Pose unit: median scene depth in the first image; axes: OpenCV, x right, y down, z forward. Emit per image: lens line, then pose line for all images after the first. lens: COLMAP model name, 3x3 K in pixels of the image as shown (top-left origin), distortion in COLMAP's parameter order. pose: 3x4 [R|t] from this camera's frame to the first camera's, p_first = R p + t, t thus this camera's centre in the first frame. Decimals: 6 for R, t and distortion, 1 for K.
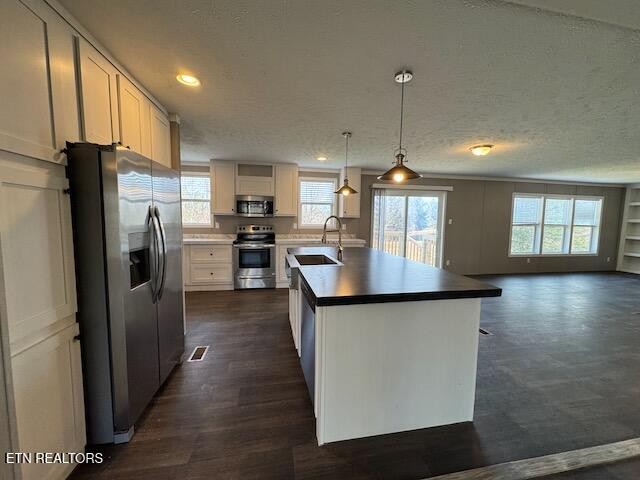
lens RADIAL K [[255.0, 0, 319.8], [0, 255.0, 239.1], [0, 0, 1]] dist [-0.002551, -0.000124]
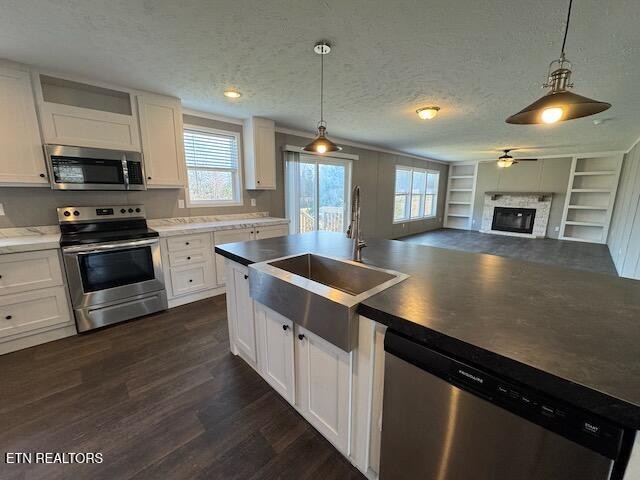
lens RADIAL K [[255.0, 0, 319.8], [0, 255.0, 239.1], [0, 0, 1]] dist [-0.002551, -0.000124]
pose [[0.839857, -0.112859, 0.530945, -0.151053], [0.054054, 0.990673, 0.125077, -0.024928], [-0.540109, -0.076347, 0.838125, 0.273768]]
